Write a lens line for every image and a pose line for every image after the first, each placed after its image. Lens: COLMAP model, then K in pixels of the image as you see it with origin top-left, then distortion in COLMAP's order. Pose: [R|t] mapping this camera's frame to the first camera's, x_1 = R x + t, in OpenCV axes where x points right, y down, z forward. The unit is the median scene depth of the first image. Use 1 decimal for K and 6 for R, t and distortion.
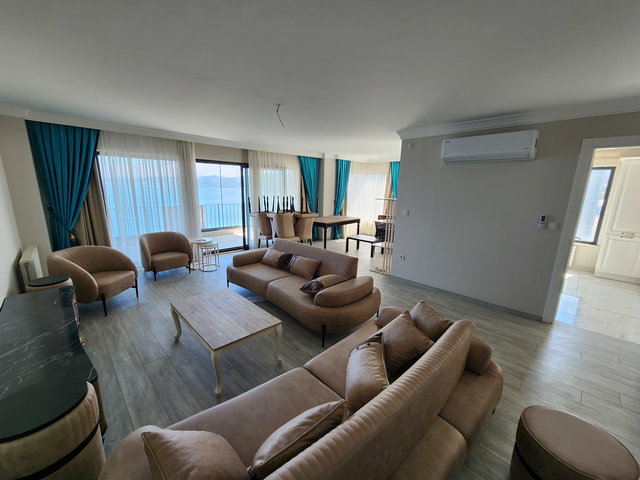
lens RADIAL K [[262.8, 0, 317.4], [0, 262.8, 244.8], [0, 0, 1]] dist [-0.001933, -0.000149]
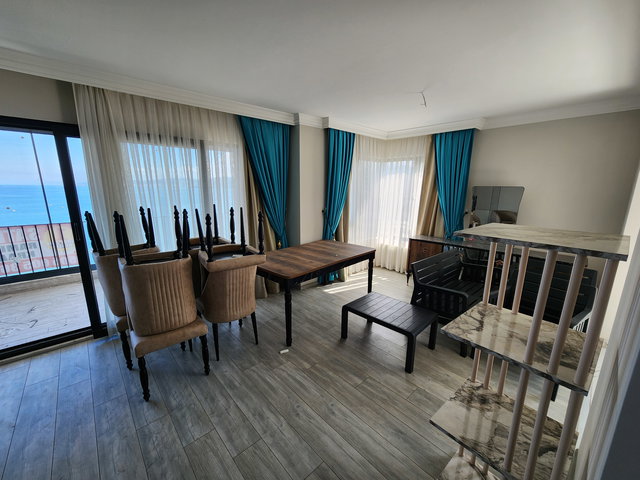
lens RADIAL K [[262.8, 0, 317.4], [0, 262.8, 244.8], [0, 0, 1]] dist [-0.001933, -0.000149]
pose [[0.999249, -0.006664, -0.038163, 0.076238], [0.006543, 0.999973, -0.003303, -0.108127], [0.038184, 0.003051, 0.999266, 0.520490]]
